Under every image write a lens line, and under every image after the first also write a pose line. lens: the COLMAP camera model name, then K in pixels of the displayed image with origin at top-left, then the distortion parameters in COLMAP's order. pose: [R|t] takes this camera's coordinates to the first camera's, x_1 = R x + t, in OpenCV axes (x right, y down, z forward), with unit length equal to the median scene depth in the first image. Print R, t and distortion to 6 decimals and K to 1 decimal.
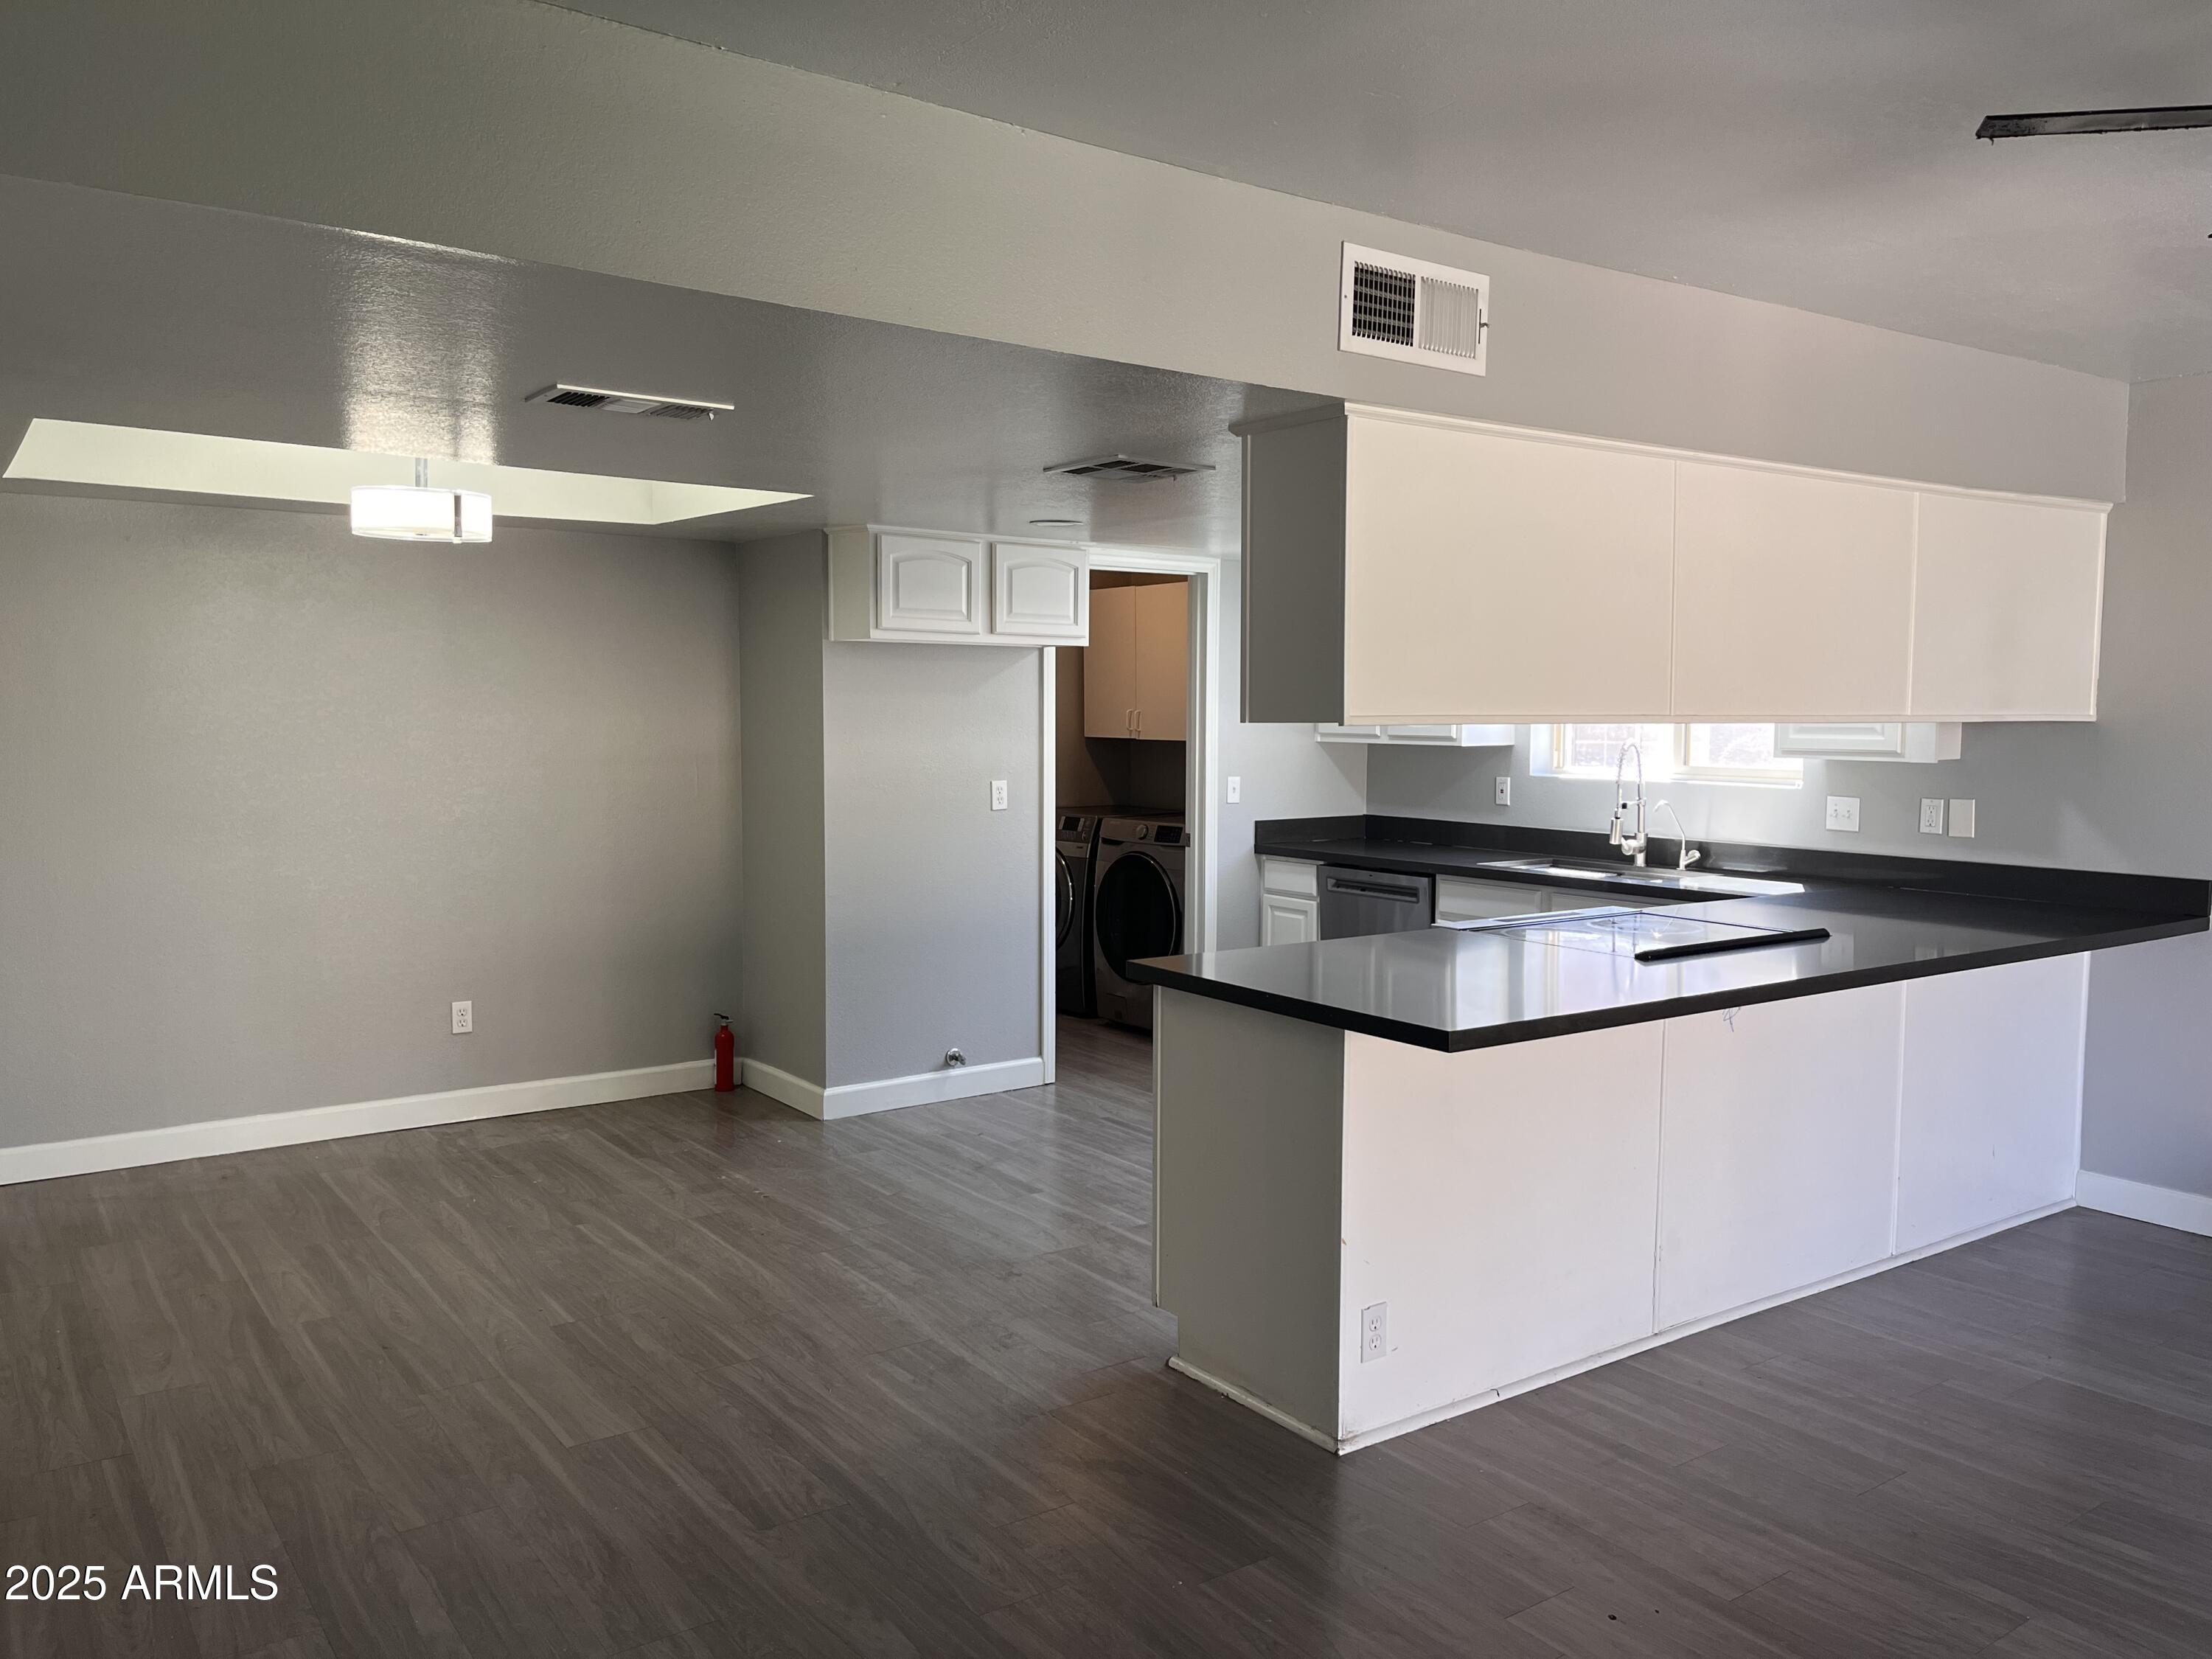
lens RADIAL K [[1683.6, 0, 1094.3], [0, 1683.6, 828.2], [0, 0, 1]] dist [0.044513, -0.063027]
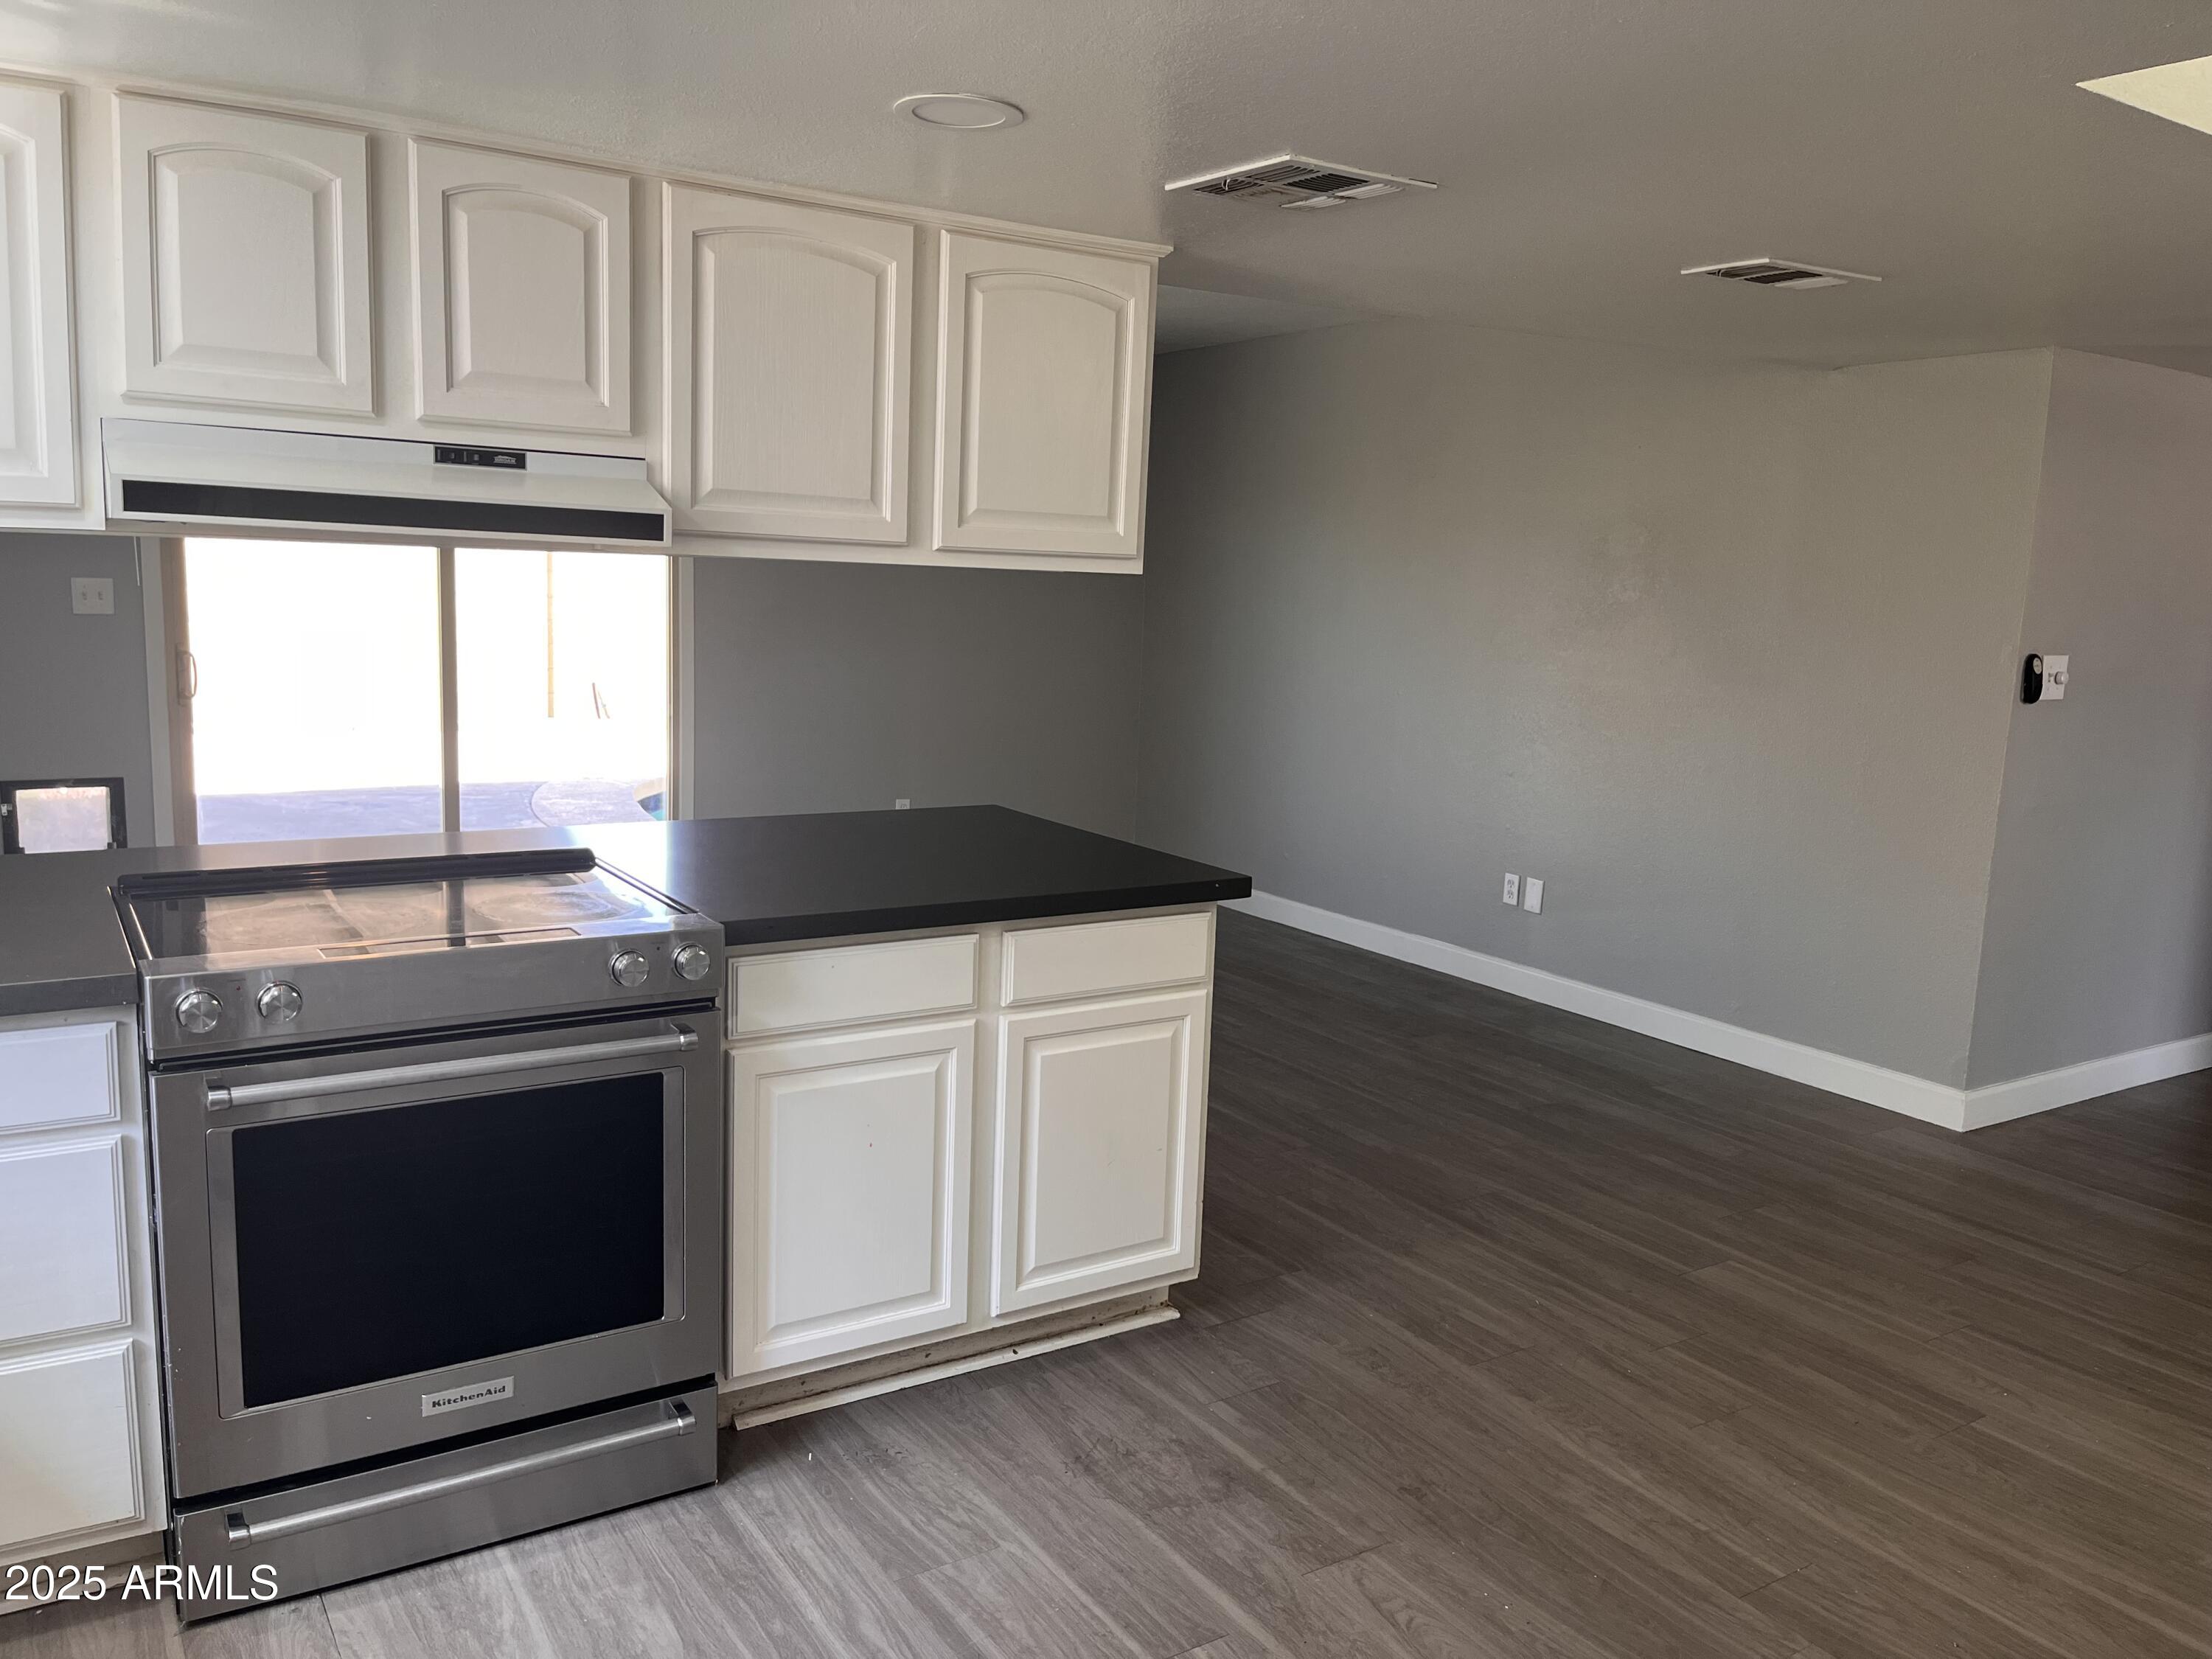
lens RADIAL K [[1683.6, 0, 1094.3], [0, 1683.6, 828.2], [0, 0, 1]] dist [0.044513, -0.063027]
pose [[-0.998213, -0.043601, 0.040855, 0.061675], [-0.033342, 0.973860, 0.224688, -0.124902], [-0.049584, 0.222924, -0.973574, 1.770341]]
